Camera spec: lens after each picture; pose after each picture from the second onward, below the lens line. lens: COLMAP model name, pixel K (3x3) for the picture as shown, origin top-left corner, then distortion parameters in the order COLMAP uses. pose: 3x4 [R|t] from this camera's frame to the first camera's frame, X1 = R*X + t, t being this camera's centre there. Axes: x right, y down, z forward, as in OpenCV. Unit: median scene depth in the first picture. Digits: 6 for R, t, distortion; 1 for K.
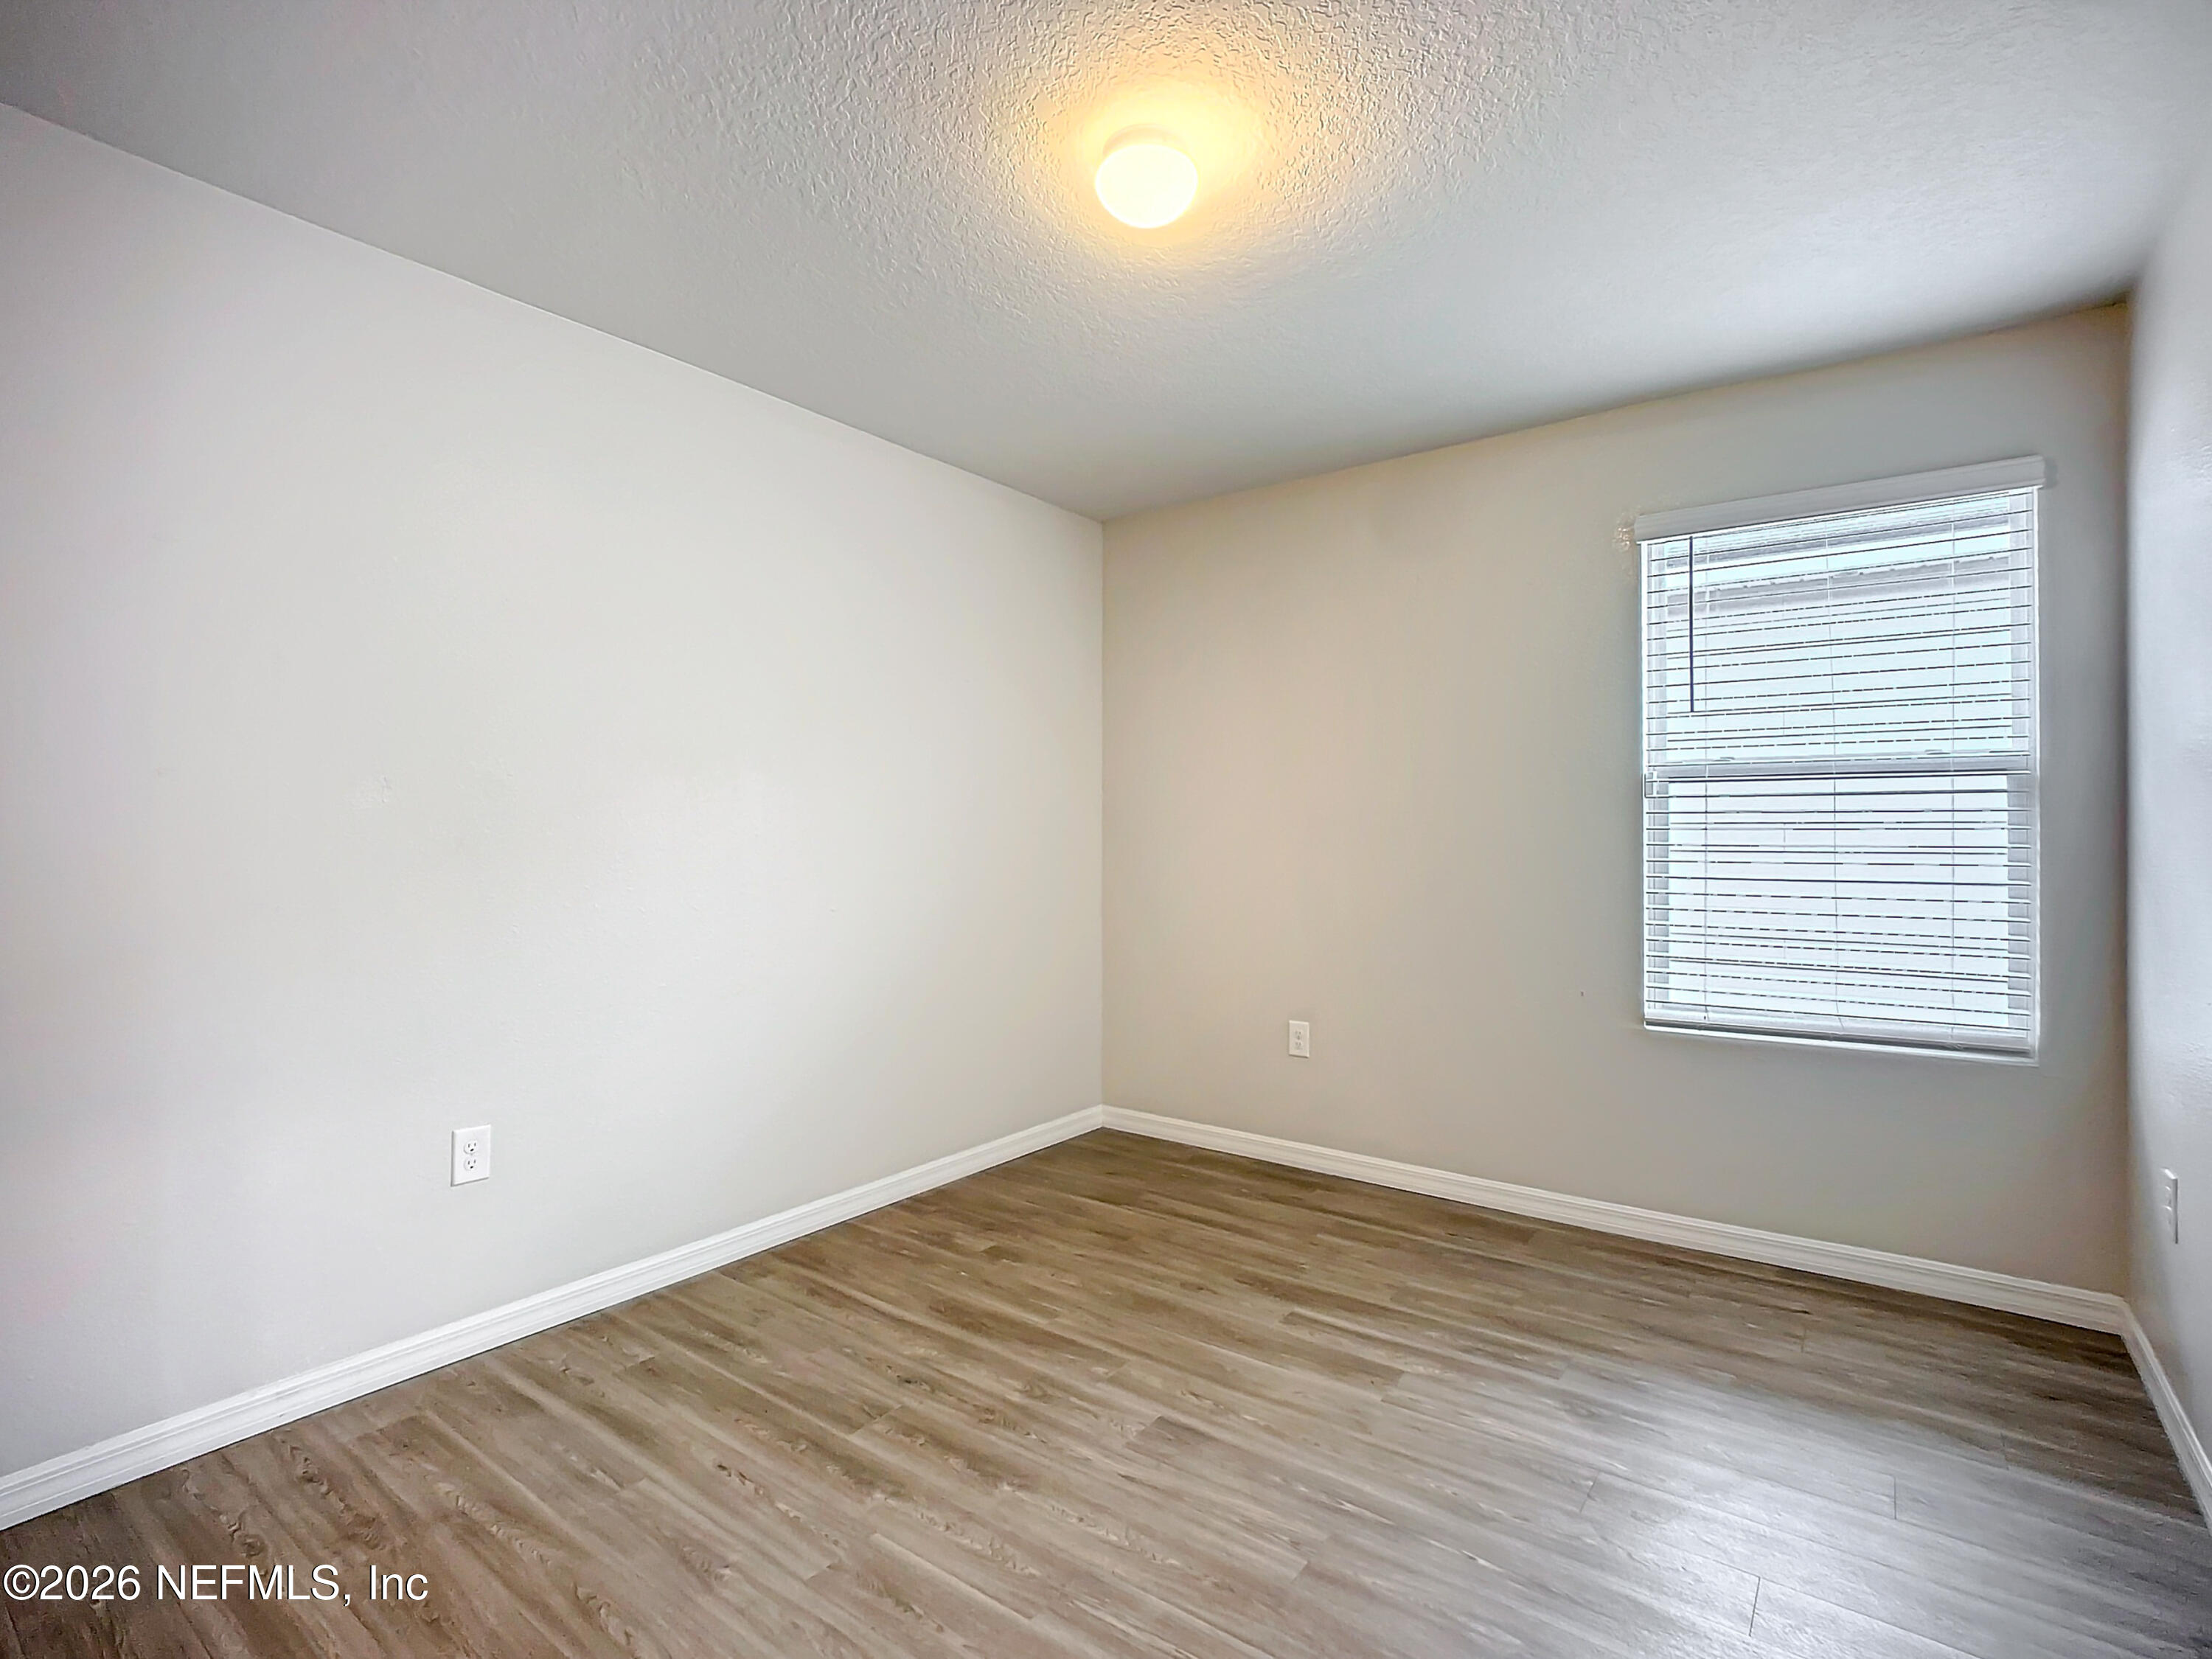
lens RADIAL K [[1064.0, 0, 1089.7], [0, 1064.0, 829.3], [0, 0, 1]] dist [-0.025101, 0.000506]
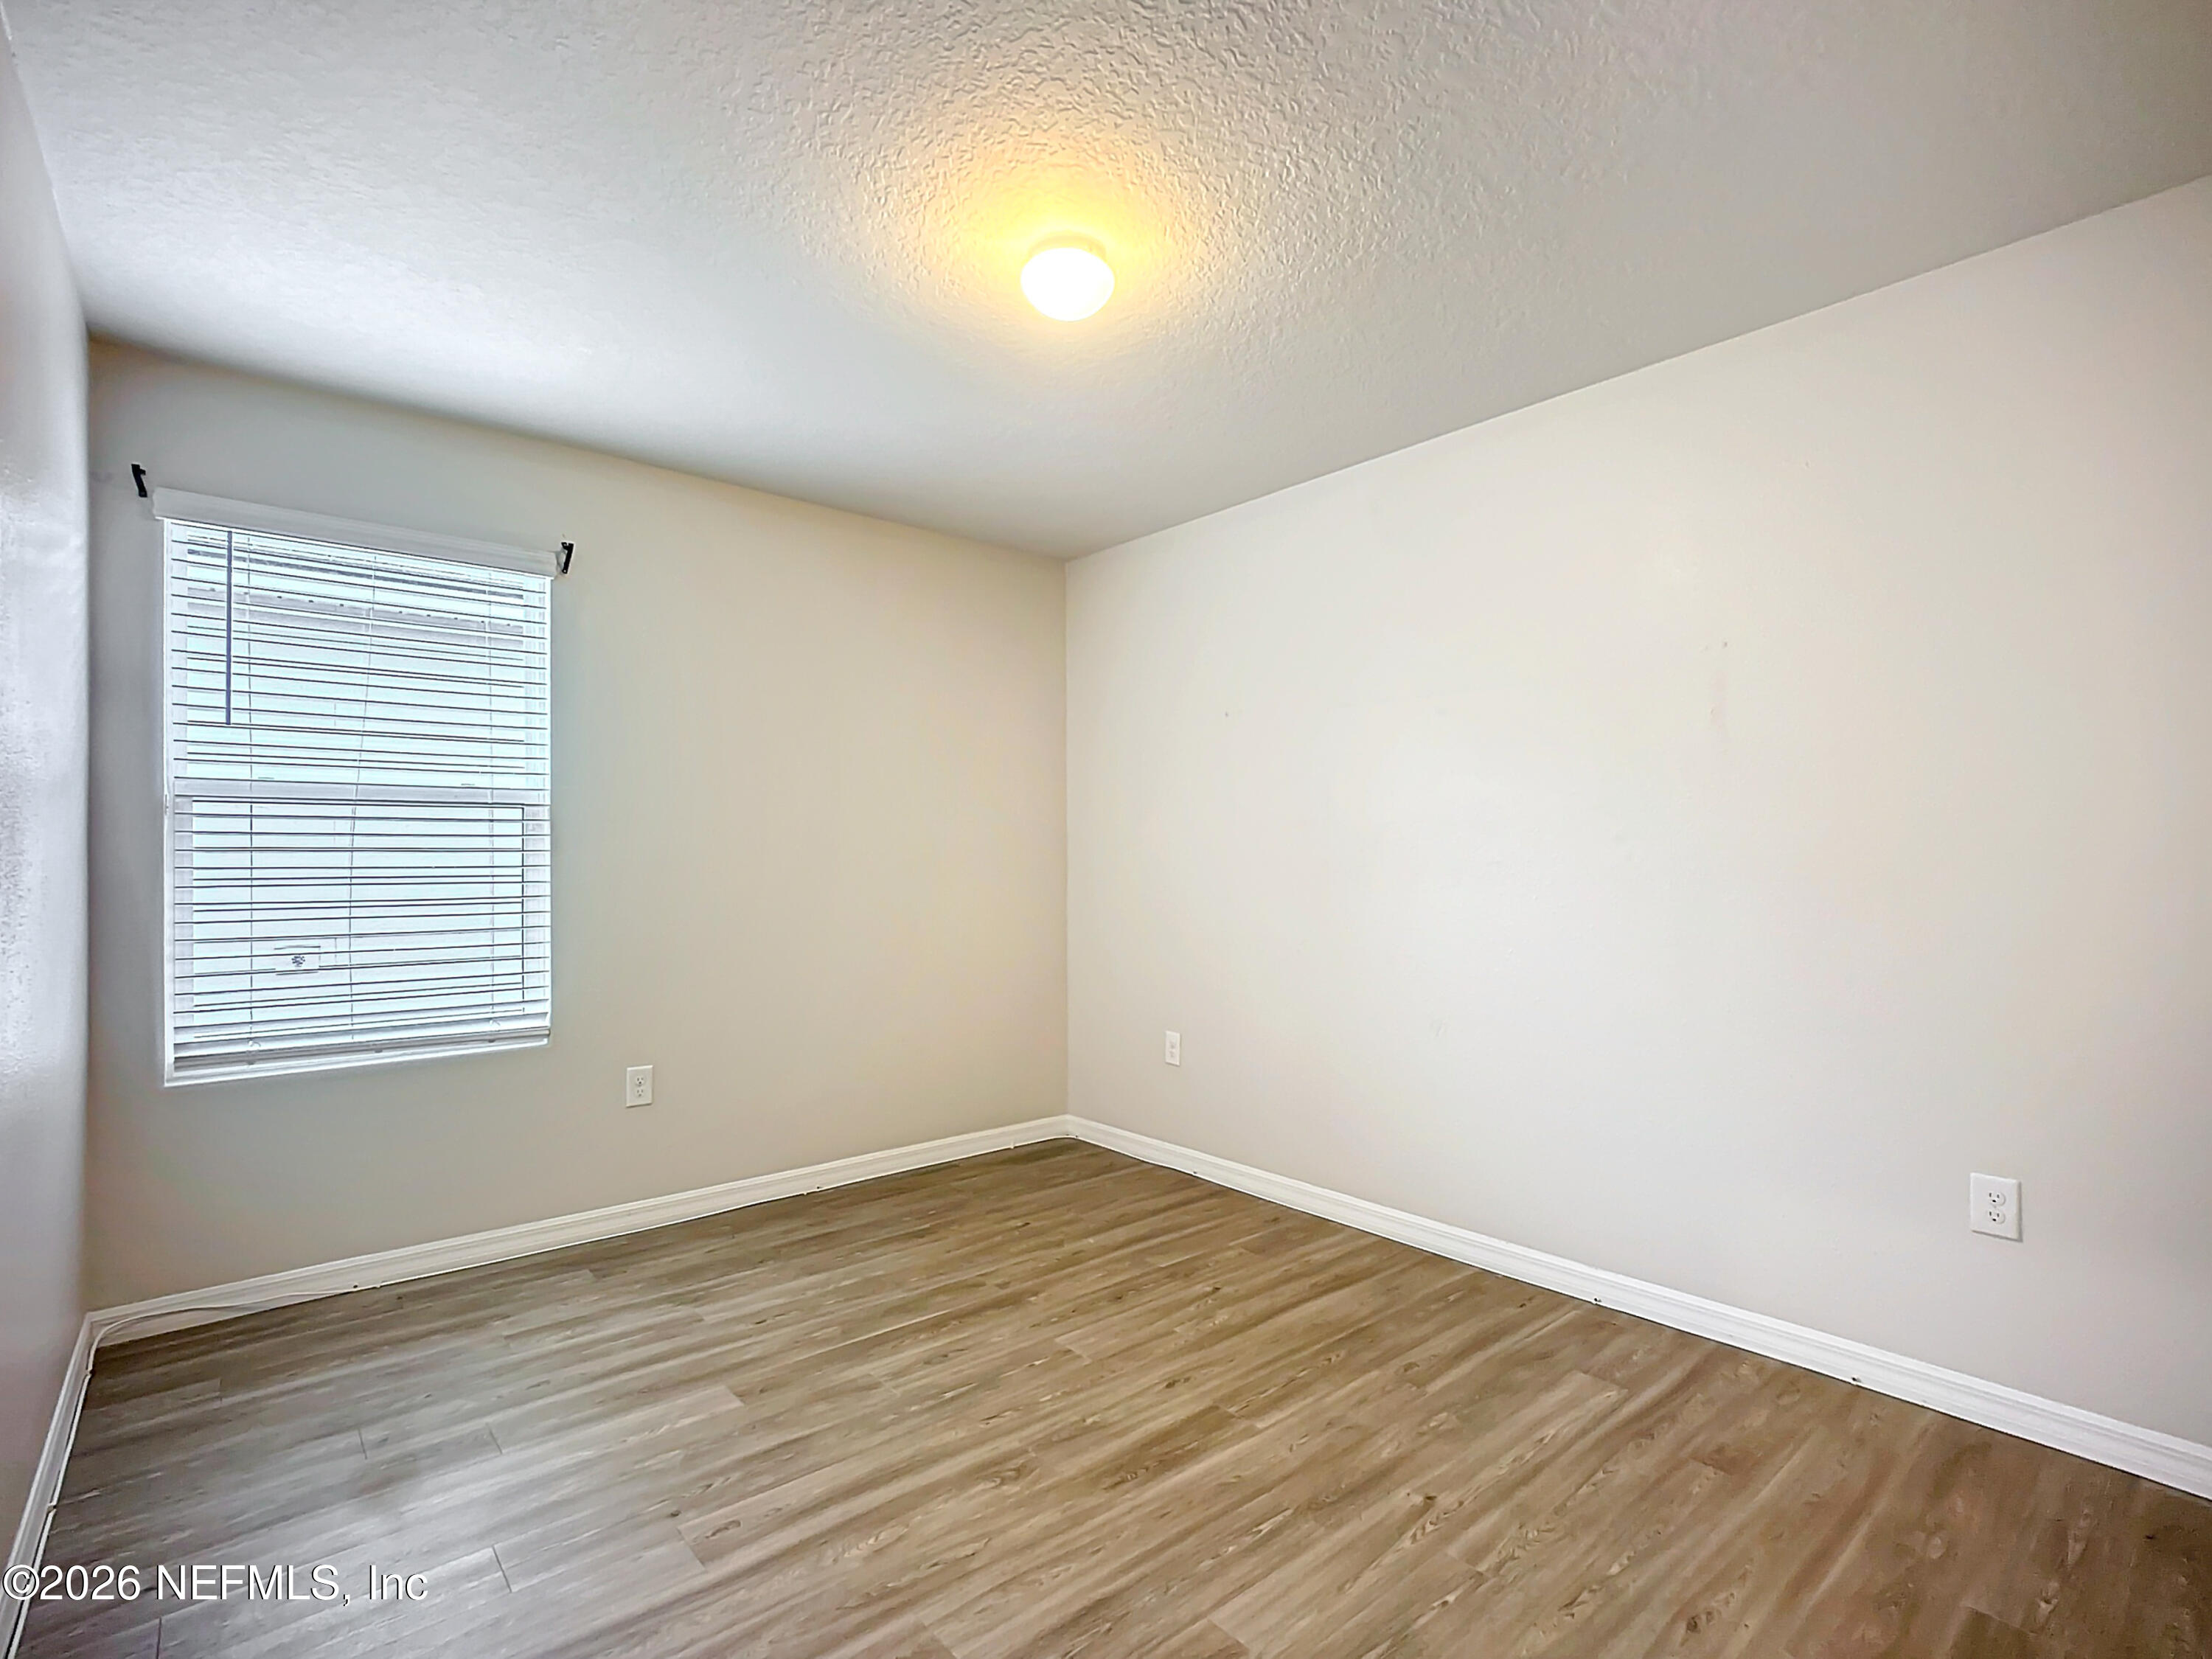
lens RADIAL K [[1064.0, 0, 1098.9], [0, 1064.0, 827.6], [0, 0, 1]] dist [-0.025101, 0.000506]
pose [[0.235869, 0.026950, 0.971411, -0.118291], [-0.002603, 0.999629, -0.027101, 0.000822], [-0.971781, 0.003864, 0.235852, 0.066466]]
